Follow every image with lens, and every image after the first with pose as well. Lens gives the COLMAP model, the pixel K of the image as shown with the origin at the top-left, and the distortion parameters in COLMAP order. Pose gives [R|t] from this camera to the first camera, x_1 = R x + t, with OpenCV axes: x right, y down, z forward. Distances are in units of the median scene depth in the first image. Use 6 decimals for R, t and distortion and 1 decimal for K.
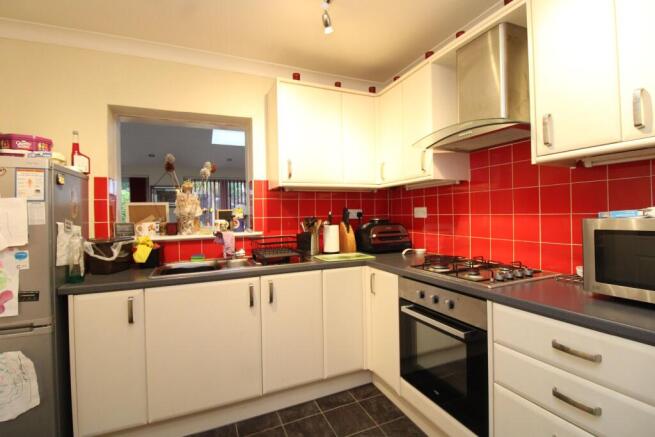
lens RADIAL K [[298.8, 0, 327.5], [0, 298.8, 218.5], [0, 0, 1]] dist [-0.001626, -0.009991]
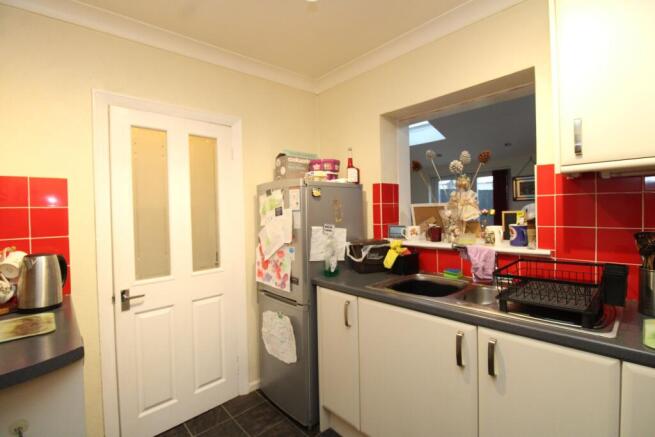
lens RADIAL K [[298.8, 0, 327.5], [0, 298.8, 218.5], [0, 0, 1]] dist [-0.001626, -0.009991]
pose [[0.347021, 0.033360, -0.937264, 0.243822], [-0.000122, 0.999369, 0.035525, -0.053820], [0.937857, -0.012213, 0.346806, 0.488368]]
